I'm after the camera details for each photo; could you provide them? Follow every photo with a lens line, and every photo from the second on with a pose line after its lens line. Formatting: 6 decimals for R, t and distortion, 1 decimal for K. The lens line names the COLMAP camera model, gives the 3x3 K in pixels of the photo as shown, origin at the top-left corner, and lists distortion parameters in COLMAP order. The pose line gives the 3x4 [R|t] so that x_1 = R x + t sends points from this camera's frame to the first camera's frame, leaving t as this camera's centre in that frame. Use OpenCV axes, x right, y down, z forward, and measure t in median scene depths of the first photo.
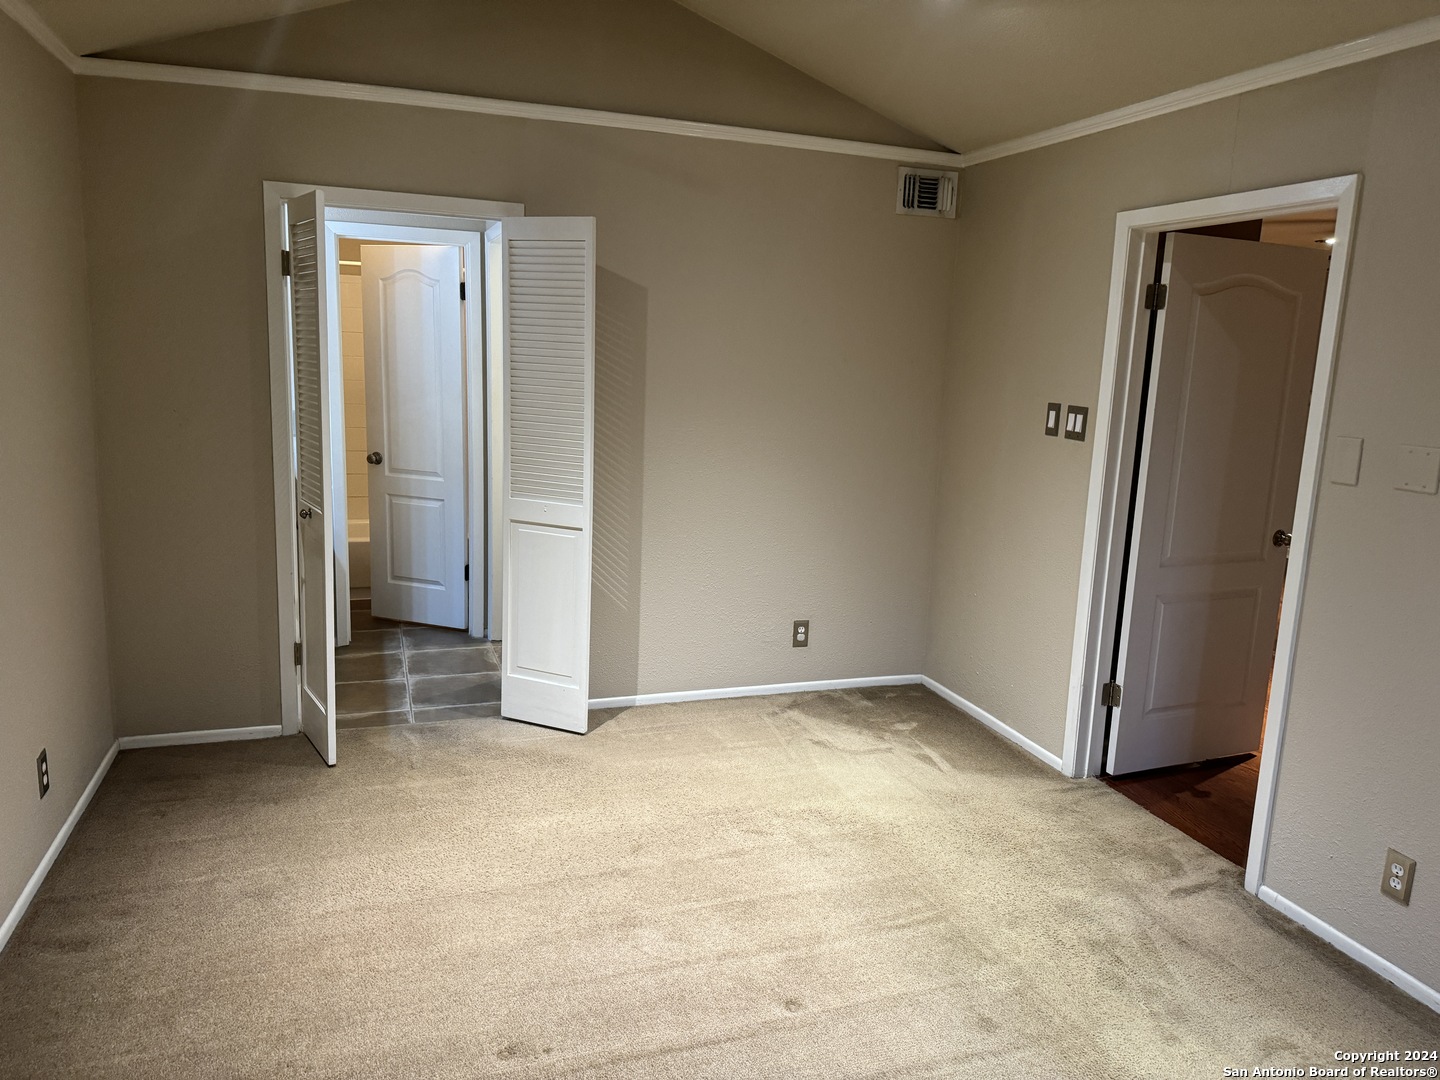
lens RADIAL K [[1000.3, 0, 707.8], [0, 1000.3, 527.3], [0, 0, 1]] dist [0.163847, -0.209430]
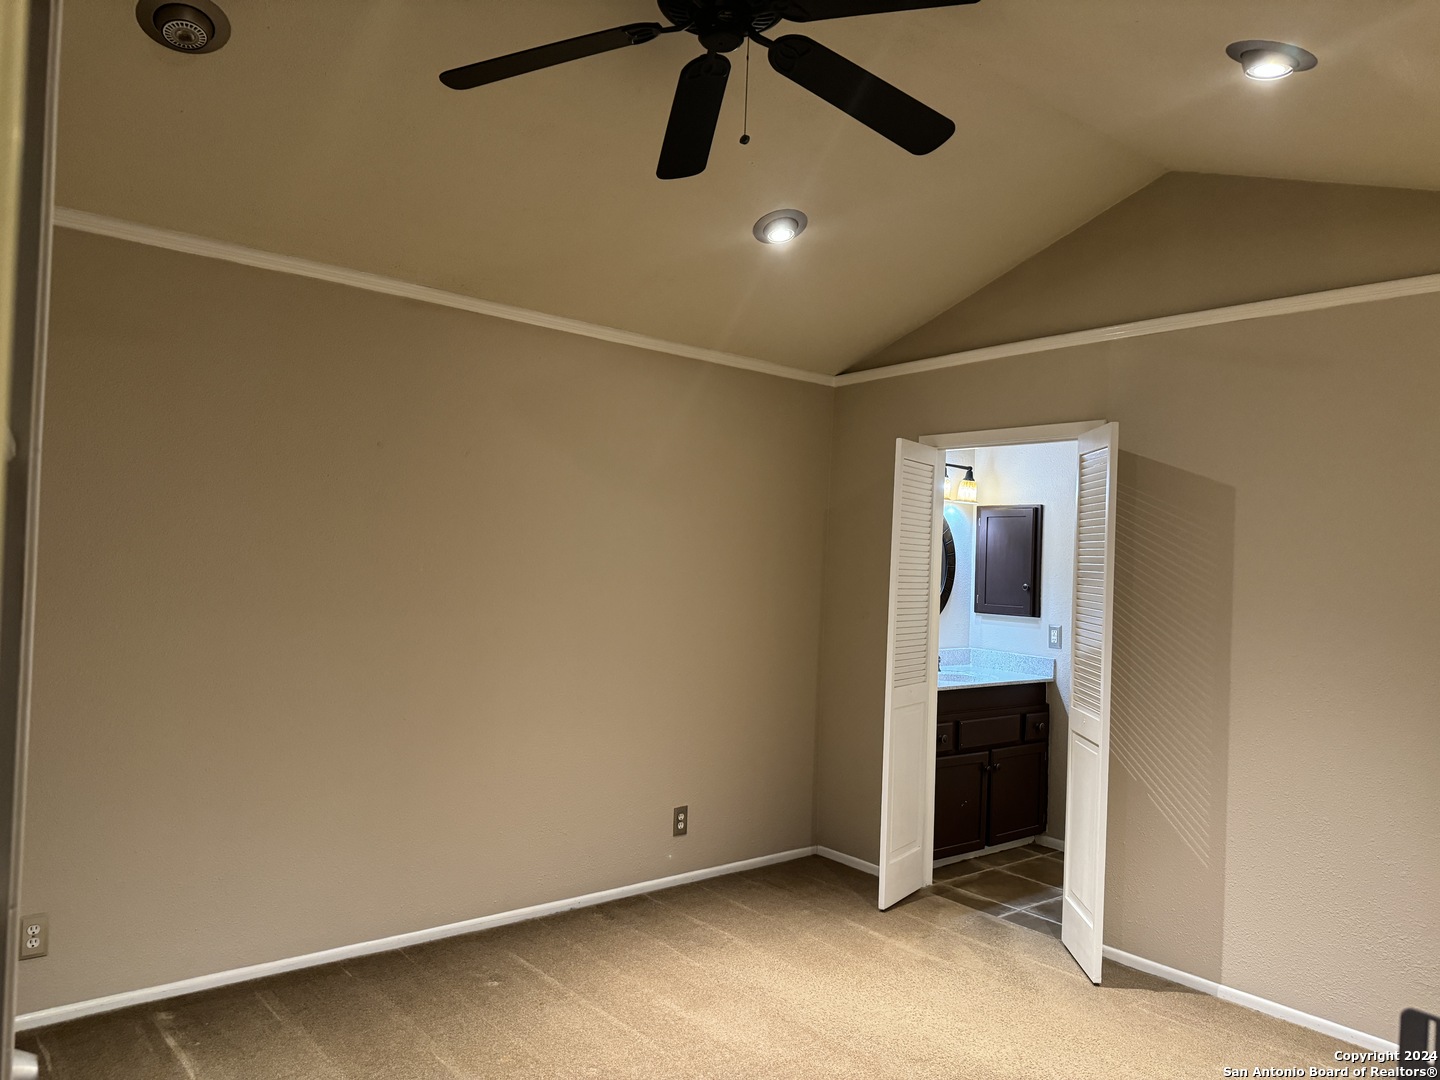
lens RADIAL K [[1014.7, 0, 721.9], [0, 1014.7, 497.4], [0, 0, 1]] dist [0.034088, -0.041424]
pose [[0.355688, -0.081402, -0.931053, 0.608682], [-0.187590, 0.969709, -0.156446, -0.005739], [0.915585, 0.230302, 0.329644, 0.306613]]
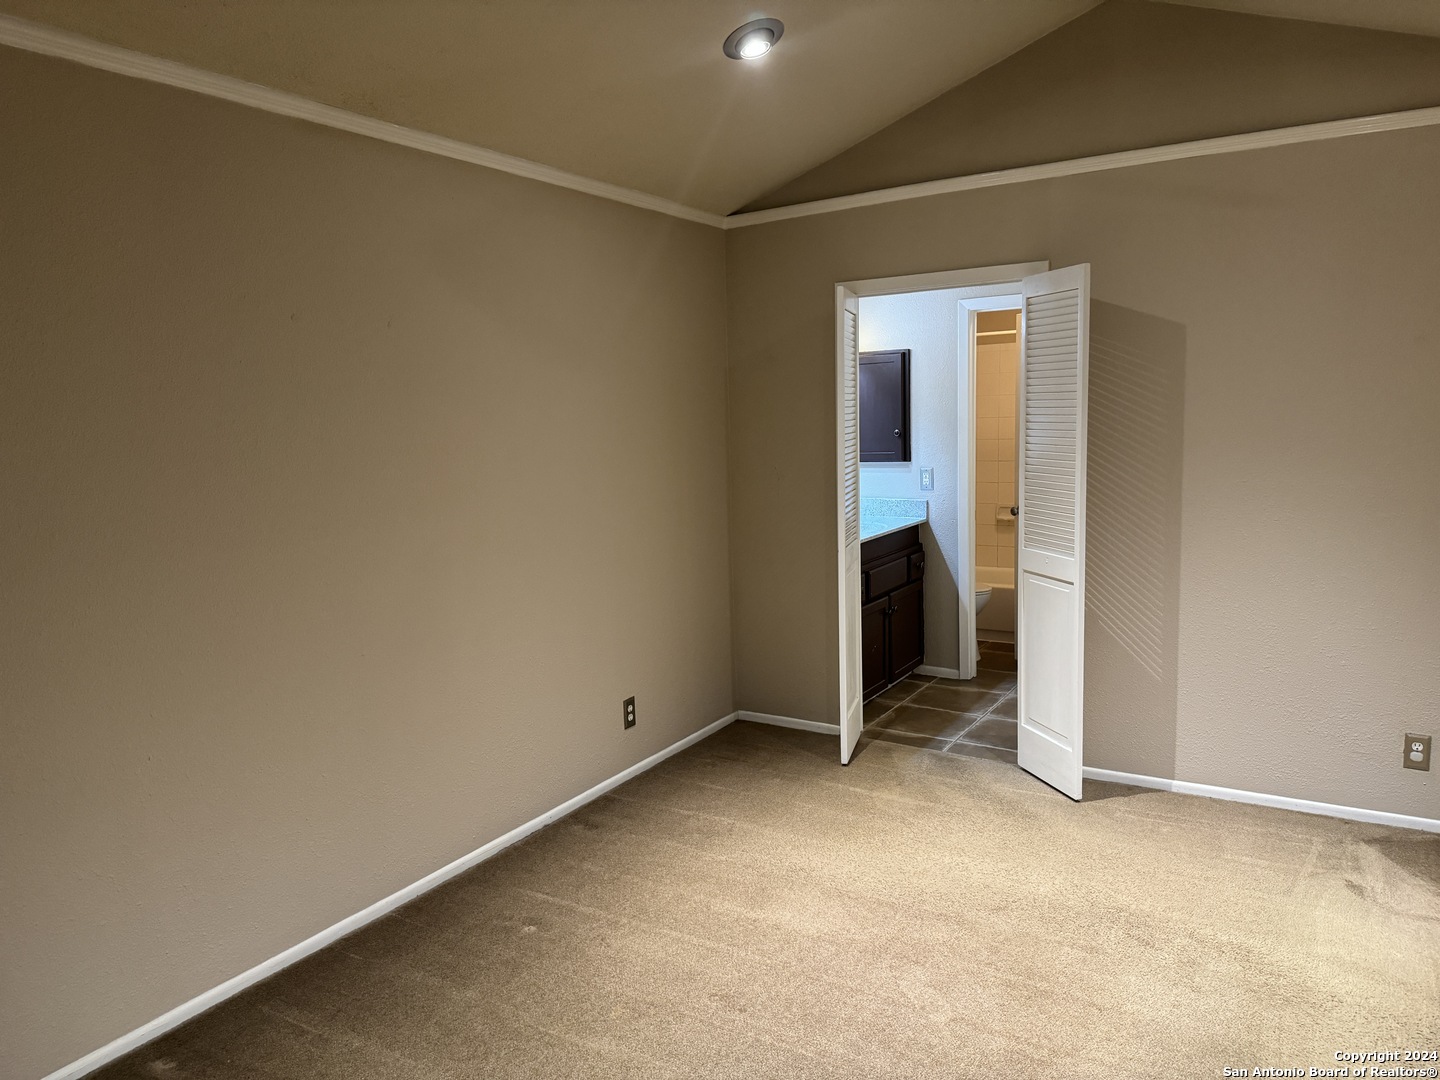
lens RADIAL K [[1008.3, 0, 717.4], [0, 1008.3, 526.8], [0, 0, 1]] dist [0.046797, -0.064788]
pose [[0.633936, 0.036081, -0.772544, 0.381955], [-0.081372, 0.996478, -0.020233, -0.004532], [0.769093, 0.075690, 0.634639, 0.113797]]
